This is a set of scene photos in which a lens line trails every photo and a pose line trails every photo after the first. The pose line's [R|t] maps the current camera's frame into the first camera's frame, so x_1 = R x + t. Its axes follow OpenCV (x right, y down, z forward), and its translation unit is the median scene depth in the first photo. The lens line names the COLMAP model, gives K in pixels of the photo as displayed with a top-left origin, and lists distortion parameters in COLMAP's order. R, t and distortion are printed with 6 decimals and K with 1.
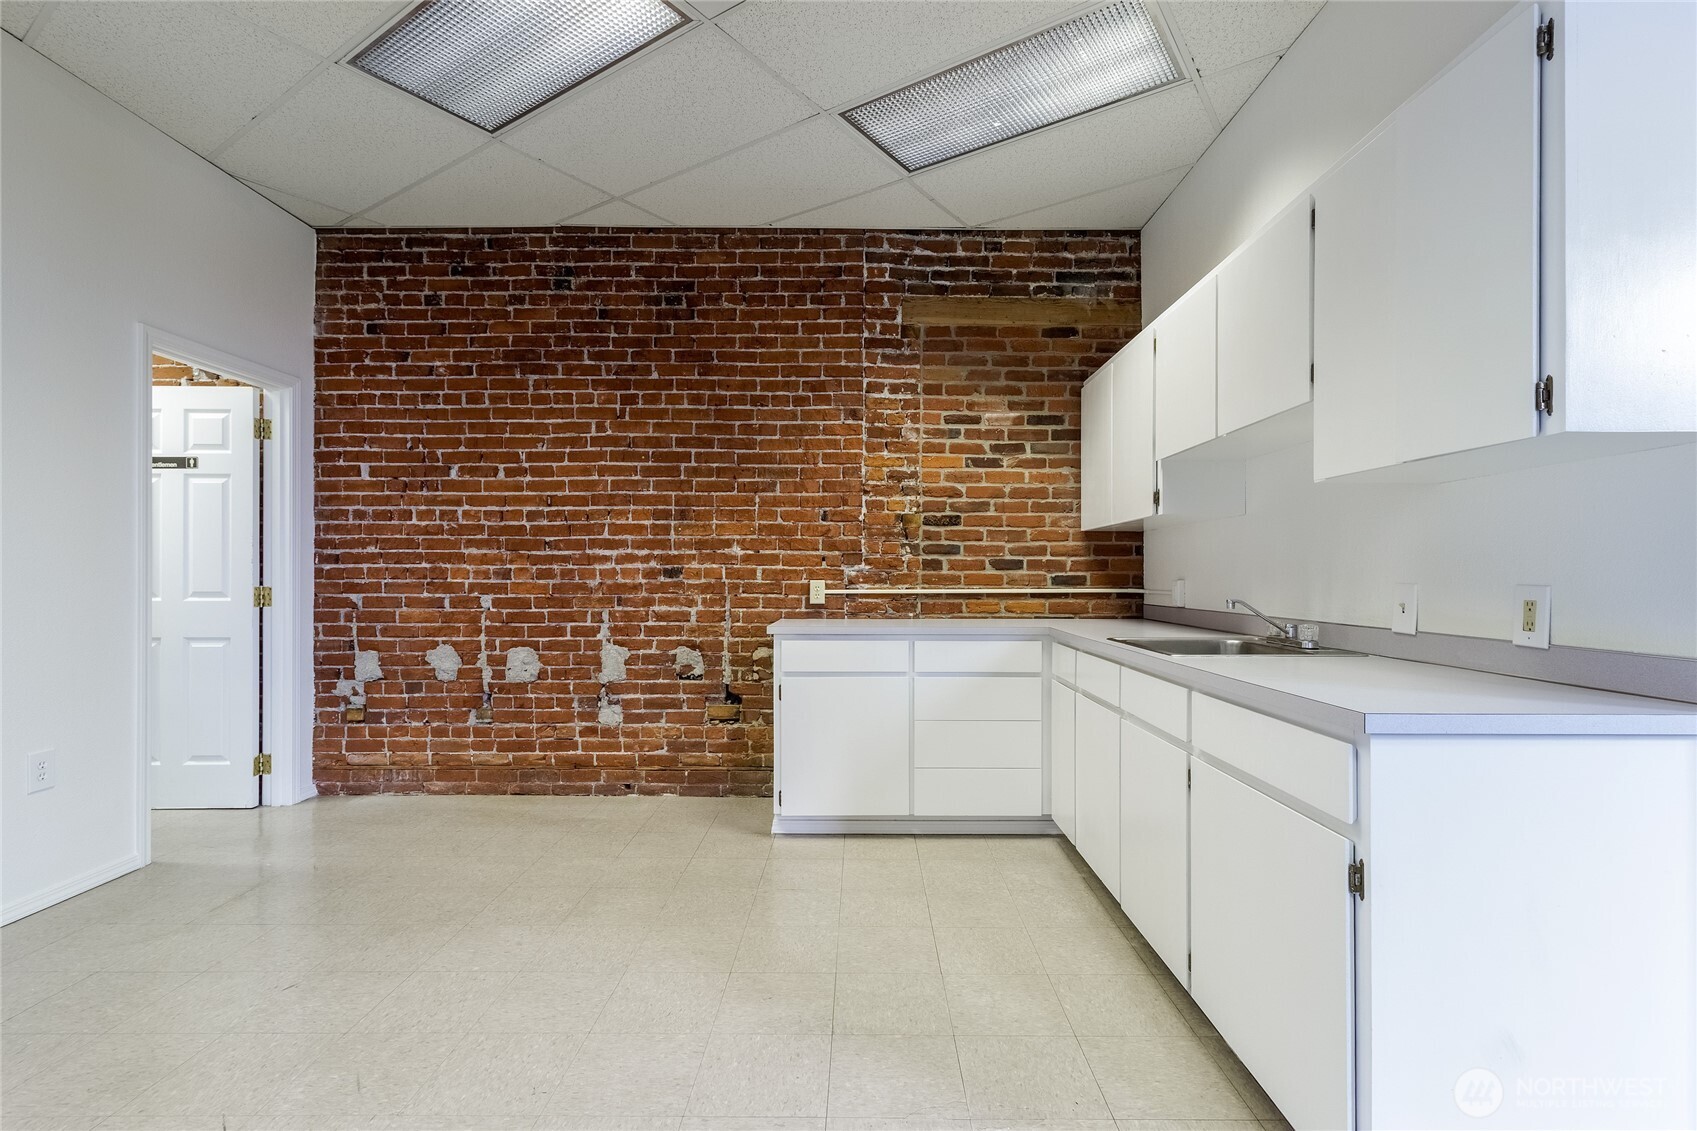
lens RADIAL K [[787.8, 0, 854.5], [0, 787.8, 572.3], [0, 0, 1]] dist [0.000138, 0.001352]
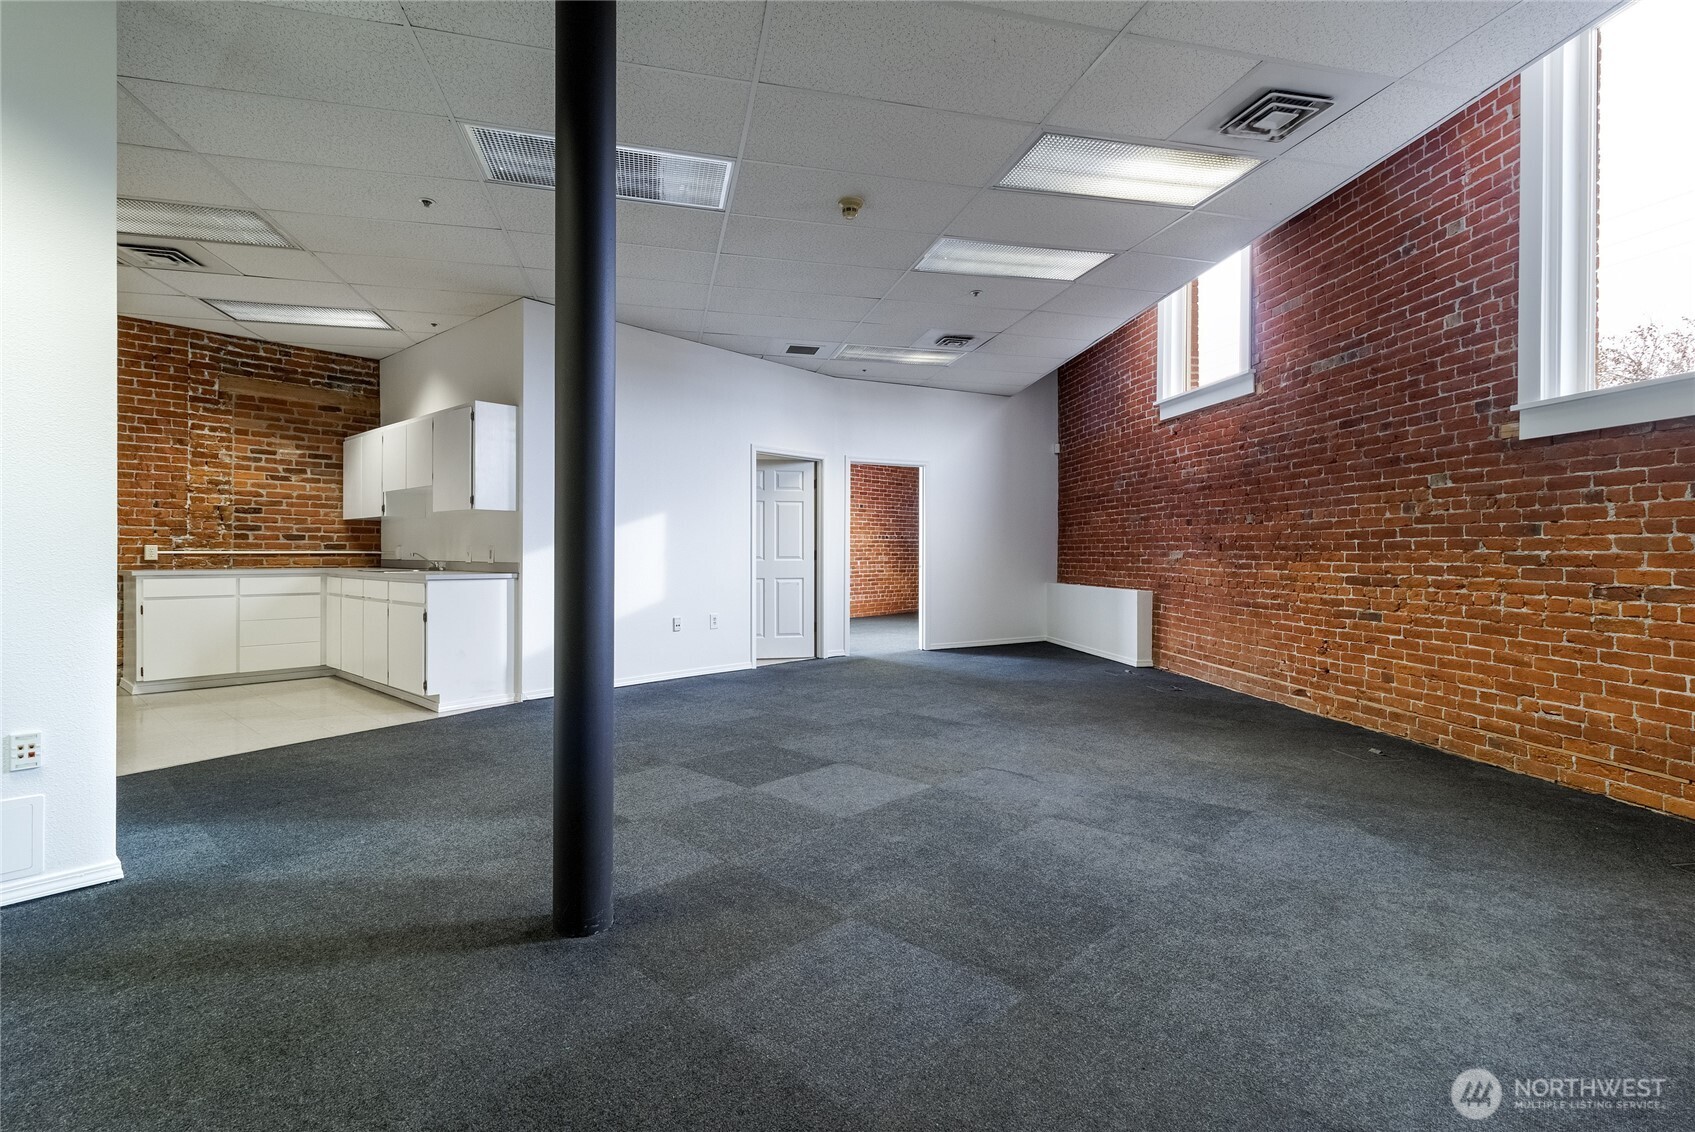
lens RADIAL K [[786.9, 0, 856.9], [0, 786.9, 557.0], [0, 0, 1]] dist [0.000138, 0.001352]
pose [[0.647807, -0.001729, 0.761803, -0.330414], [-0.006925, 0.999943, 0.008157, 0.011135], [-0.761773, -0.010560, 0.647758, -1.087990]]
